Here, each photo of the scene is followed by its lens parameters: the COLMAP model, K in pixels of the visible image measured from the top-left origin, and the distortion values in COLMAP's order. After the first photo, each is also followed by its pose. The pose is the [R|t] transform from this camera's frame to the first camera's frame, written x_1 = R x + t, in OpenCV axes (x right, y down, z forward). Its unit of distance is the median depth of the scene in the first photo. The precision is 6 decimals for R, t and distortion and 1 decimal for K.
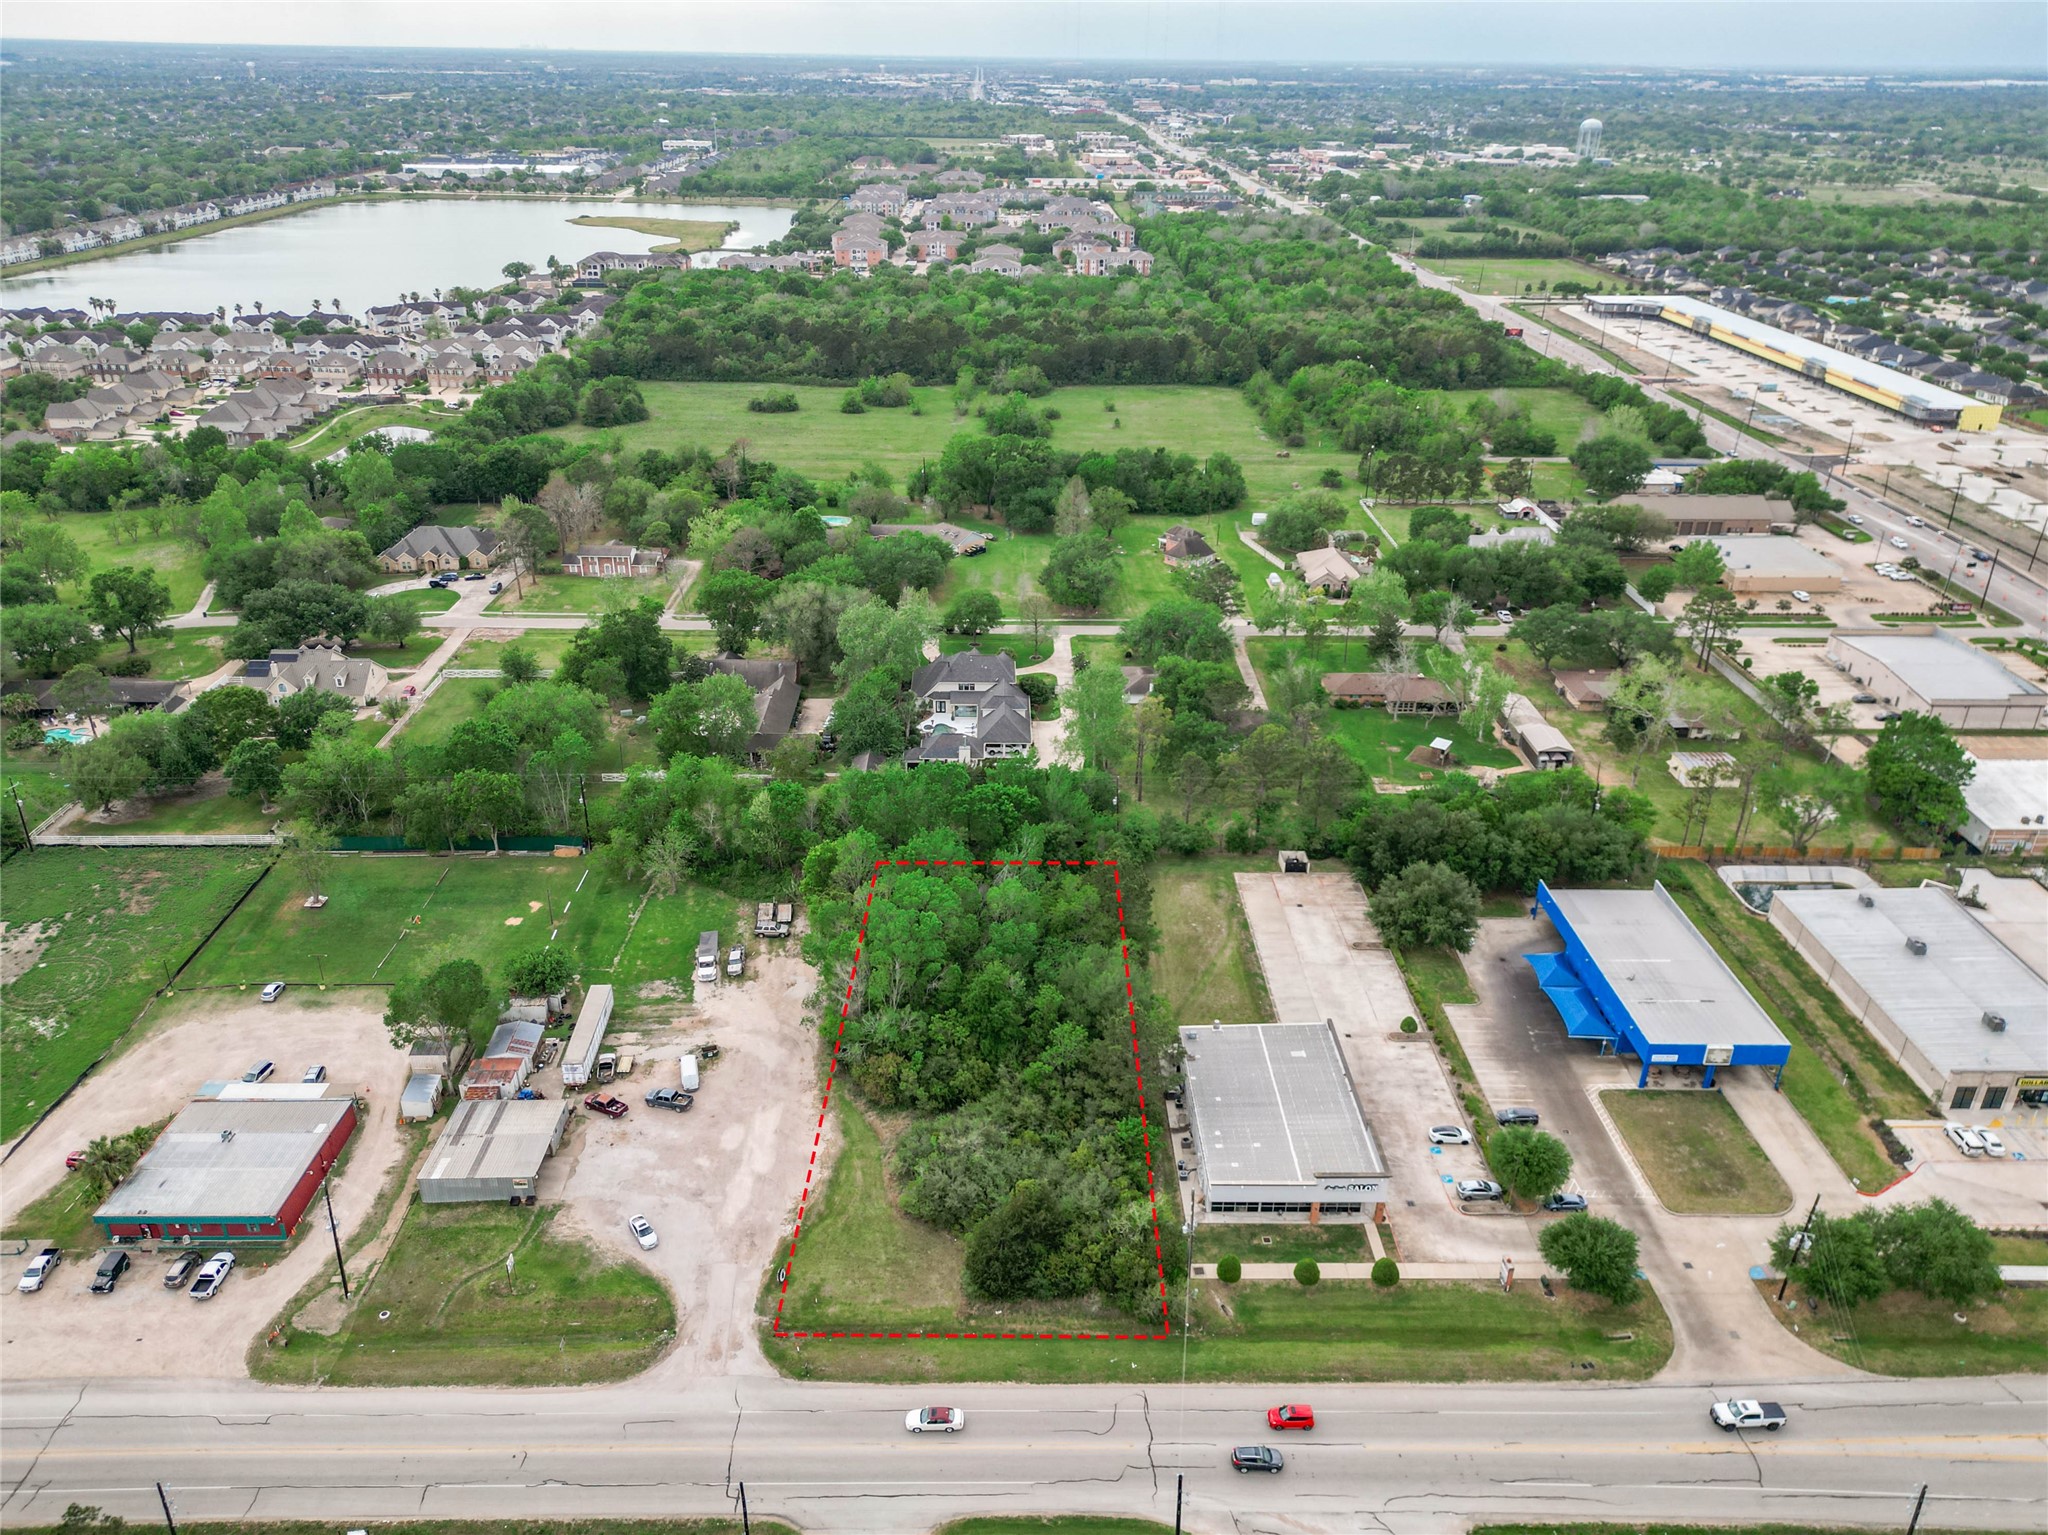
lens RADIAL K [[1453.0, 0, 1018.5], [0, 1453.0, 771.0], [0, 0, 1]] dist [0.072748, -0.074946]
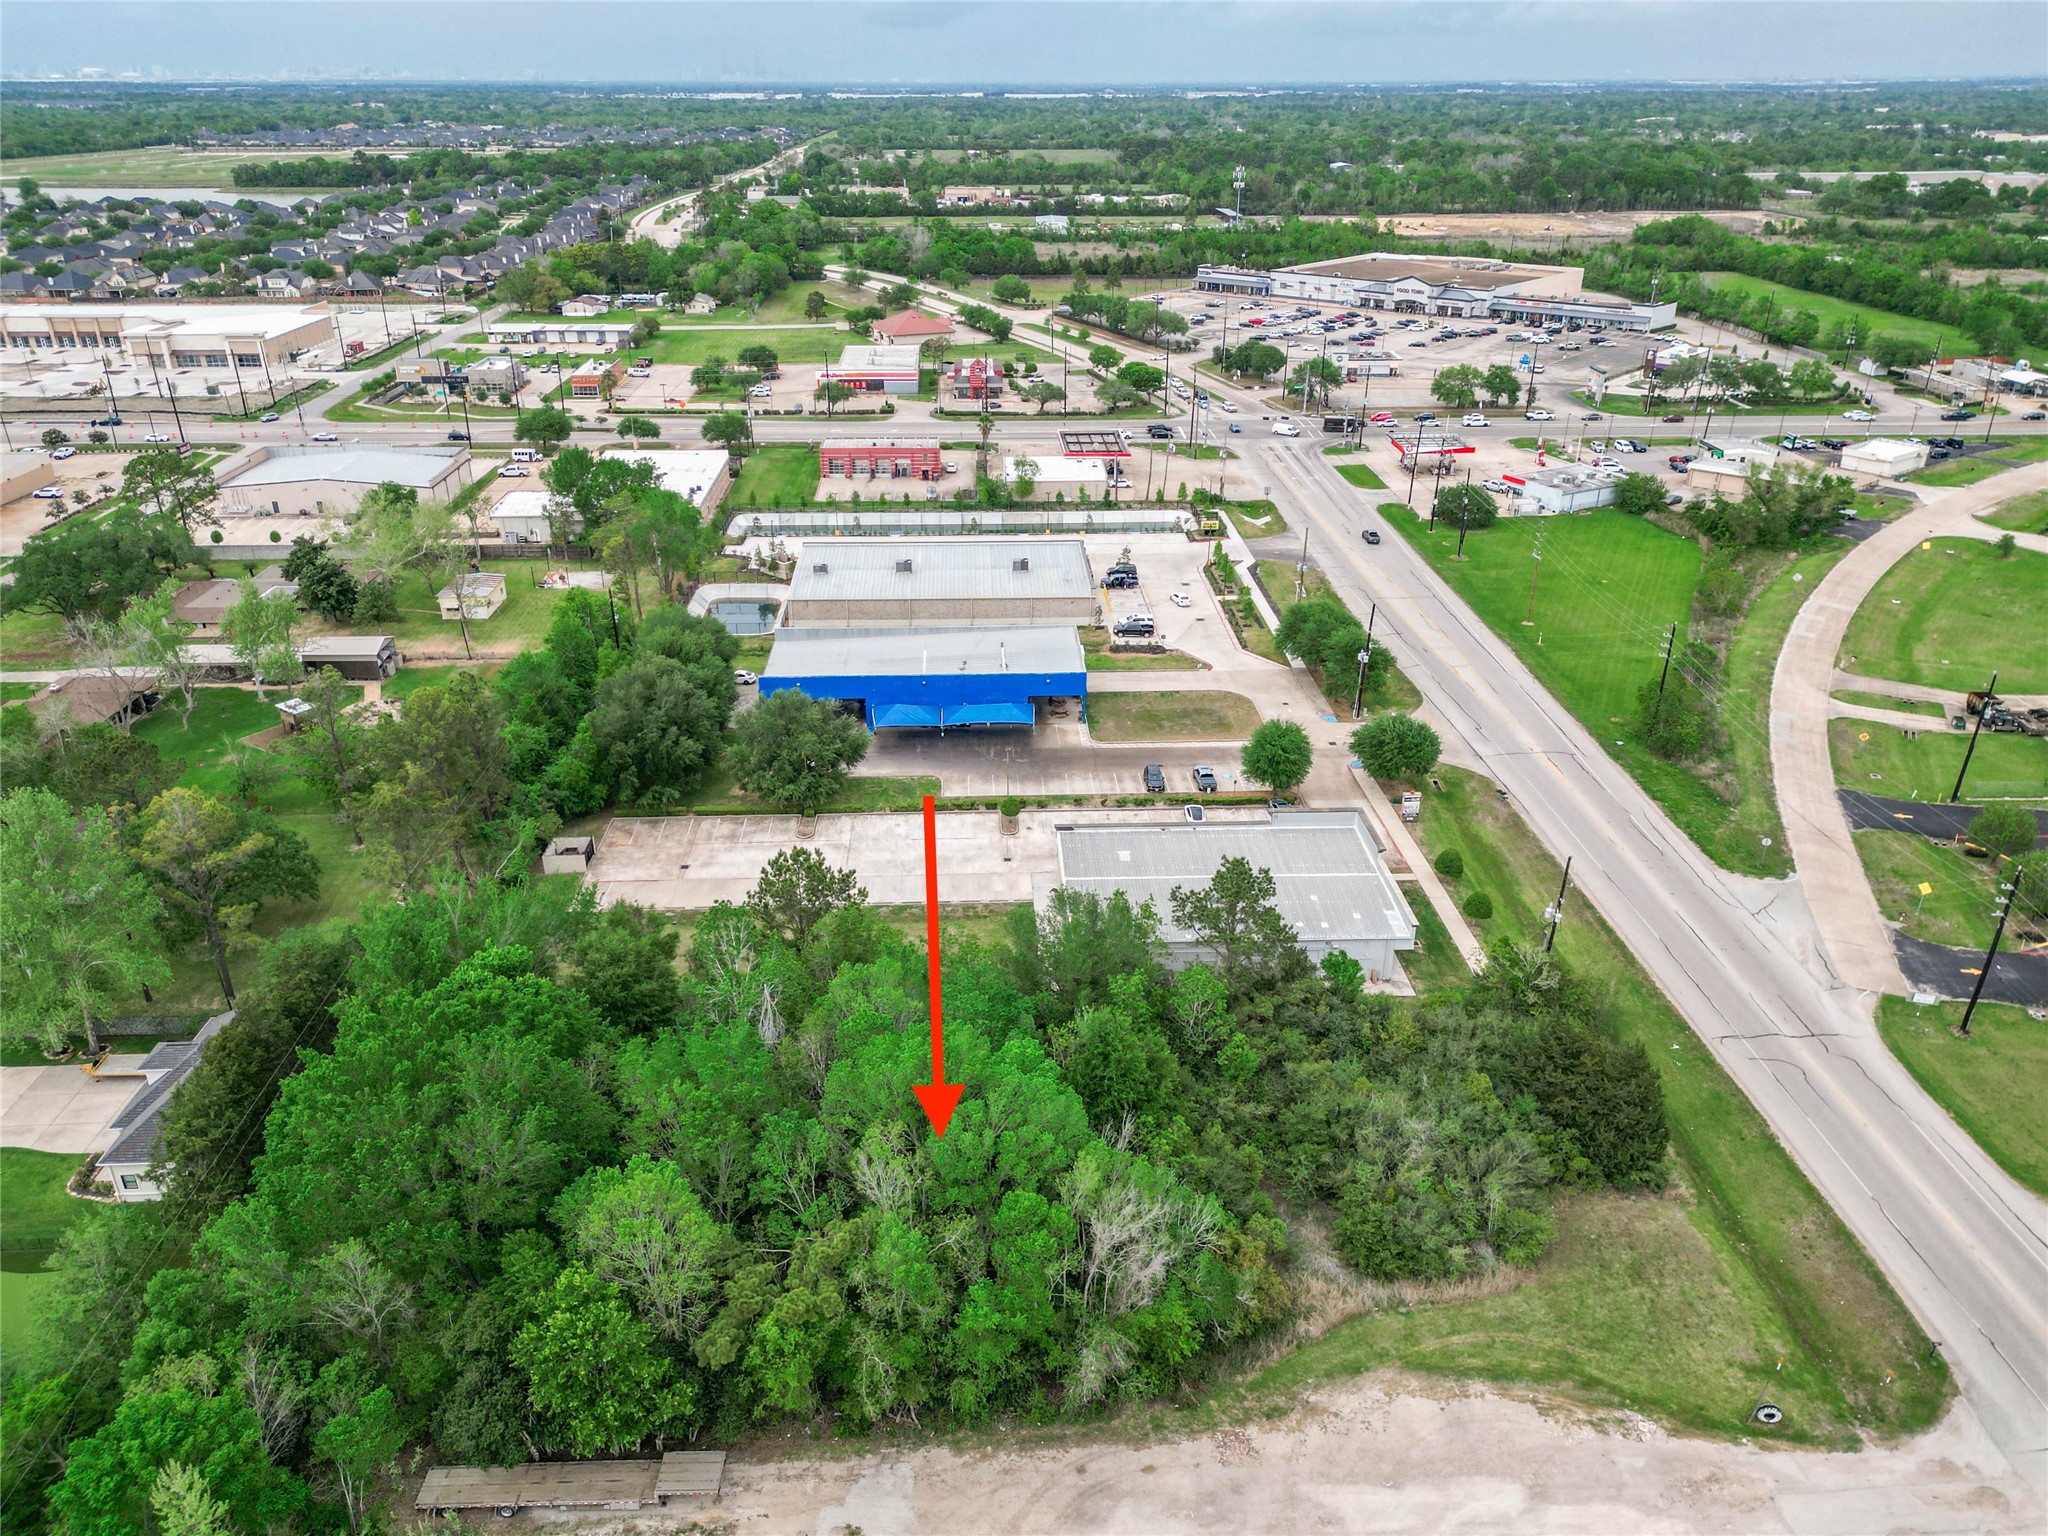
lens RADIAL K [[1439.0, 0, 1018.0], [0, 1439.0, 772.6], [0, 0, 1]] dist [0.074011, -0.073654]
pose [[-0.023999, -0.443036, 0.896182, -0.435478], [0.441585, 0.799550, 0.407090, -0.163017], [-0.896898, 0.405510, 0.176450, 0.843532]]
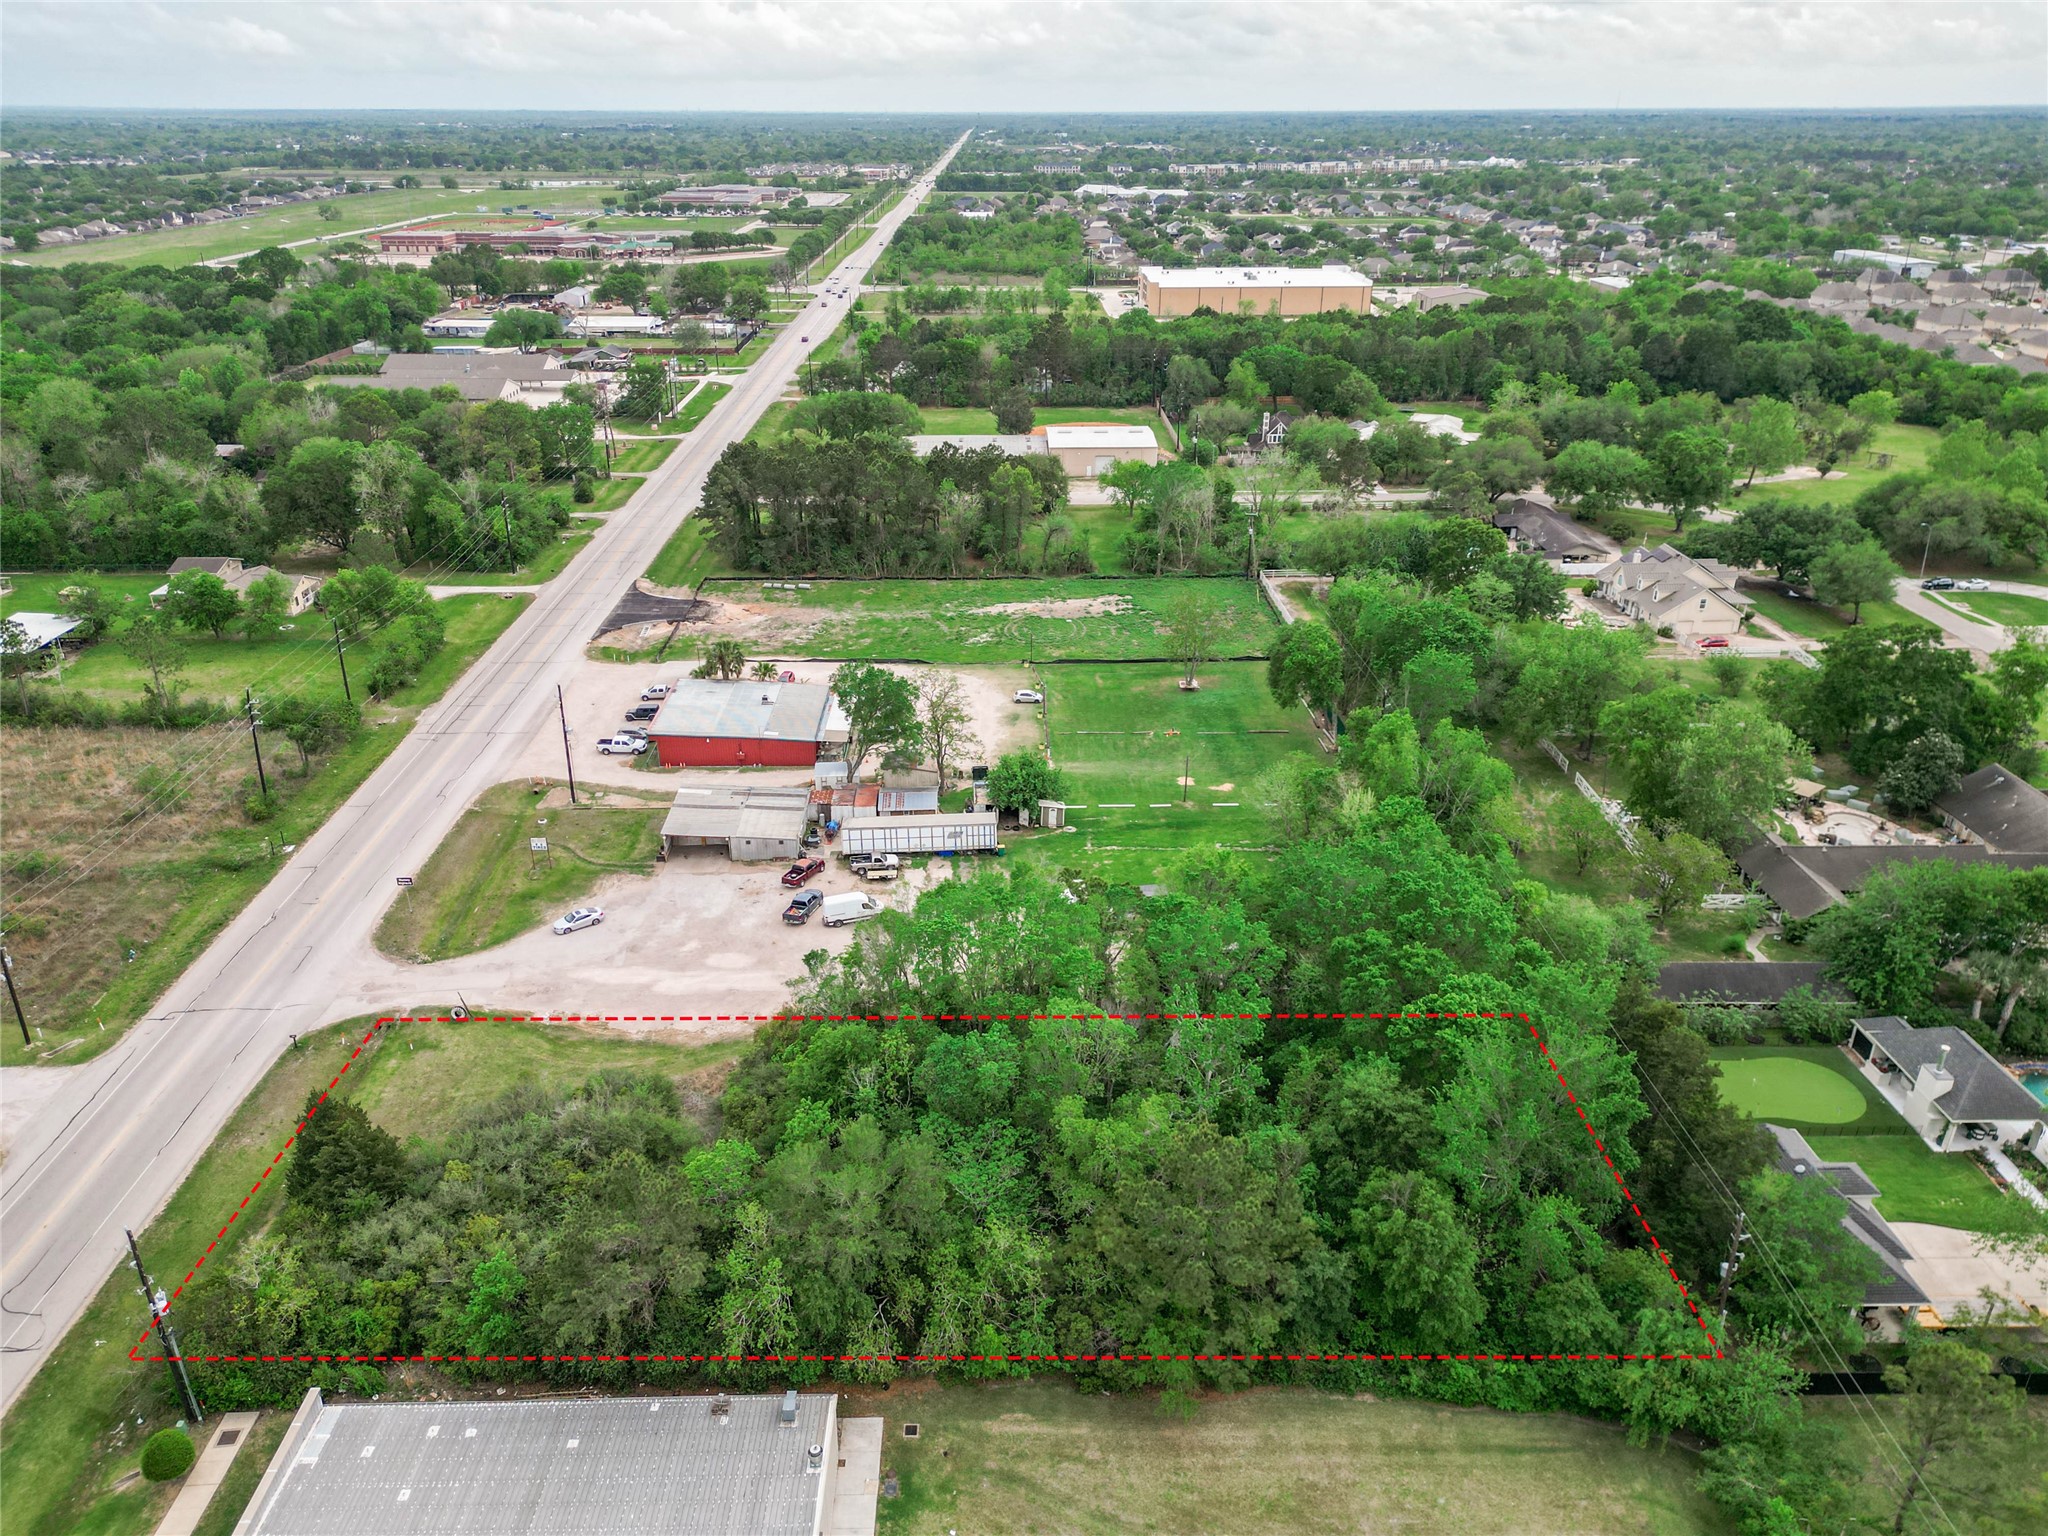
lens RADIAL K [[1439.0, 0, 1018.0], [0, 1439.0, 772.6], [0, 0, 1]] dist [0.074011, -0.073654]
pose [[0.002446, 0.405399, -0.914137, 0.432610], [-0.441588, 0.820620, 0.362744, -0.168671], [0.897214, 0.402785, 0.181027, 0.860886]]
